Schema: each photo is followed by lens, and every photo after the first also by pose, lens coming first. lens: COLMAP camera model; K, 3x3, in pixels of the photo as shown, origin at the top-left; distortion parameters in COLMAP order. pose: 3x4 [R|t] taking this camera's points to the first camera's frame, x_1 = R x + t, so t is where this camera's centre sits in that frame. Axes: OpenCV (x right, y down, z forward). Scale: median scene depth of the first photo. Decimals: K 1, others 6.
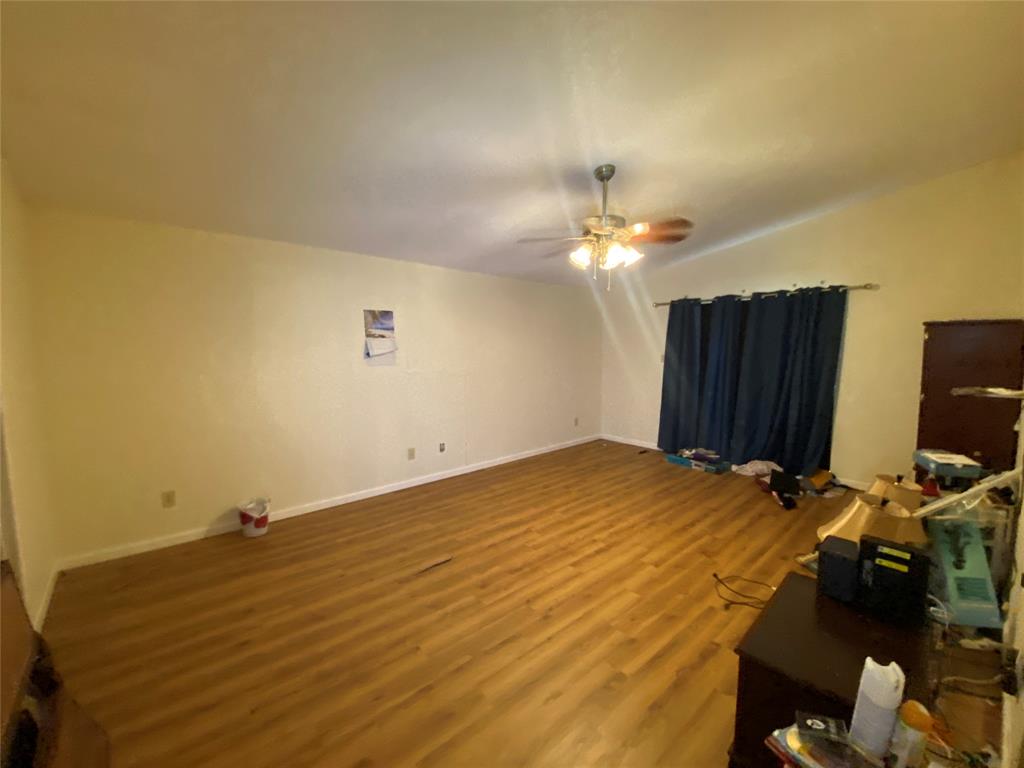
lens RADIAL K [[419.0, 0, 505.5], [0, 419.0, 383.1], [0, 0, 1]] dist [0.001213, -0.000139]
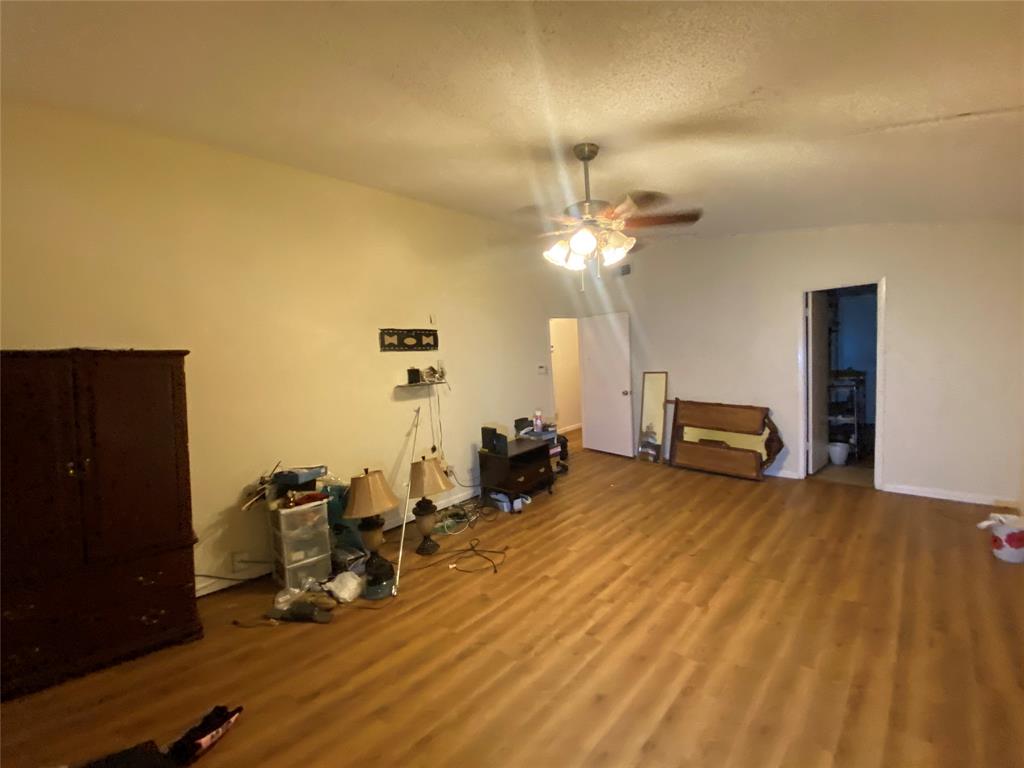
lens RADIAL K [[419.0, 0, 516.3], [0, 419.0, 383.9], [0, 0, 1]] dist [0.001213, -0.000139]
pose [[-0.994559, 0.063088, -0.082905, 0.447825], [0.048550, 0.984768, 0.166960, -0.176503], [0.092175, 0.162026, -0.982472, 1.765228]]
